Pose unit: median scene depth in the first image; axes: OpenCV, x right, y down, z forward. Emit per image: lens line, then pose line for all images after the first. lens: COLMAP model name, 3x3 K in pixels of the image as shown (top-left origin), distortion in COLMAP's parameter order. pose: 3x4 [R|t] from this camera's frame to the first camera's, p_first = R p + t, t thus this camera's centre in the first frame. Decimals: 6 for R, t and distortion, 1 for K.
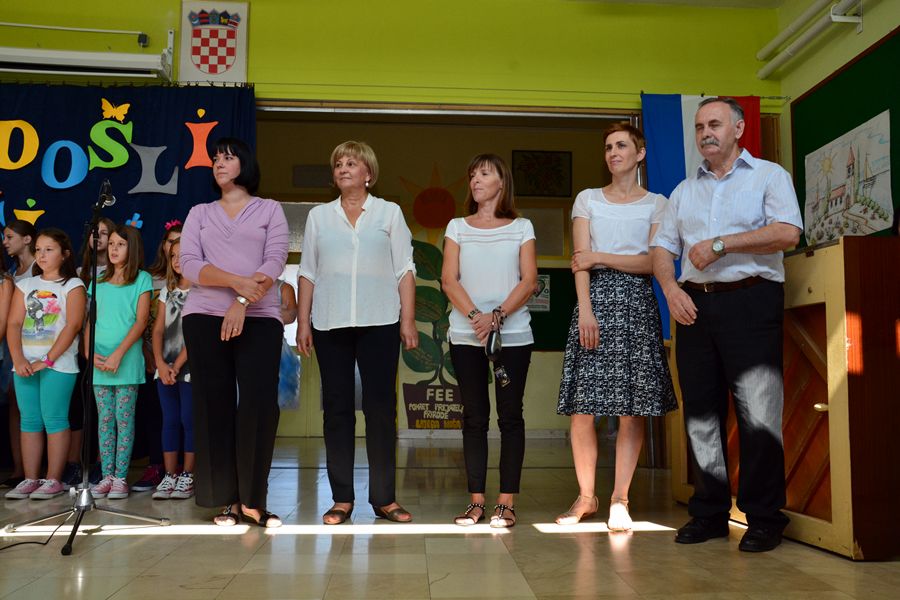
lens RADIAL K [[833.1, 0, 455.2], [0, 833.1, 300.5], [0, 0, 1]] dist [-0.019930, 0.000000]
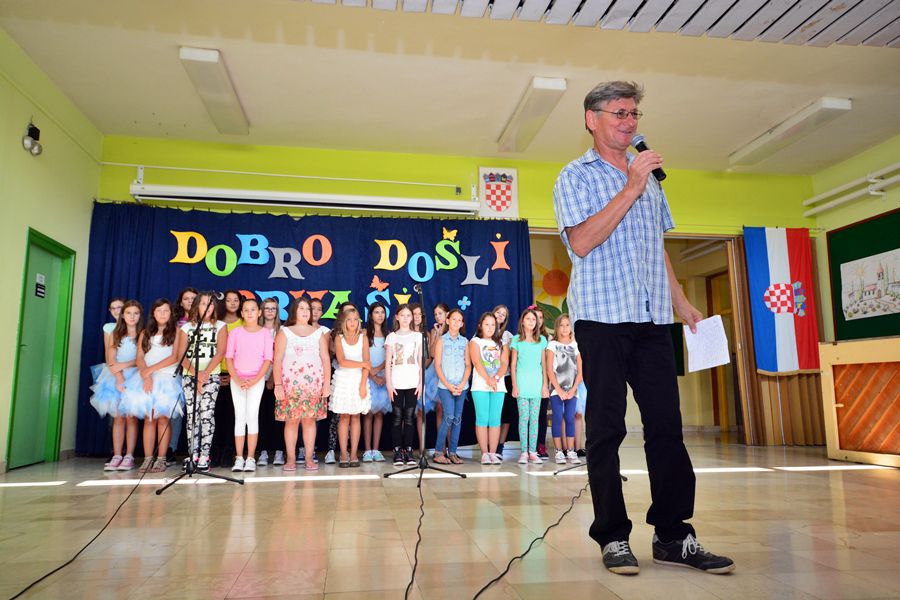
lens RADIAL K [[658.7, 0, 465.3], [0, 658.7, 307.9], [0, 0, 1]] dist [-0.018897, 0.036722]
pose [[0.996448, 0.002378, 0.084174, -0.488809], [0.000836, 0.999273, -0.038128, -0.030734], [-0.084203, 0.038063, 0.995721, -0.313604]]
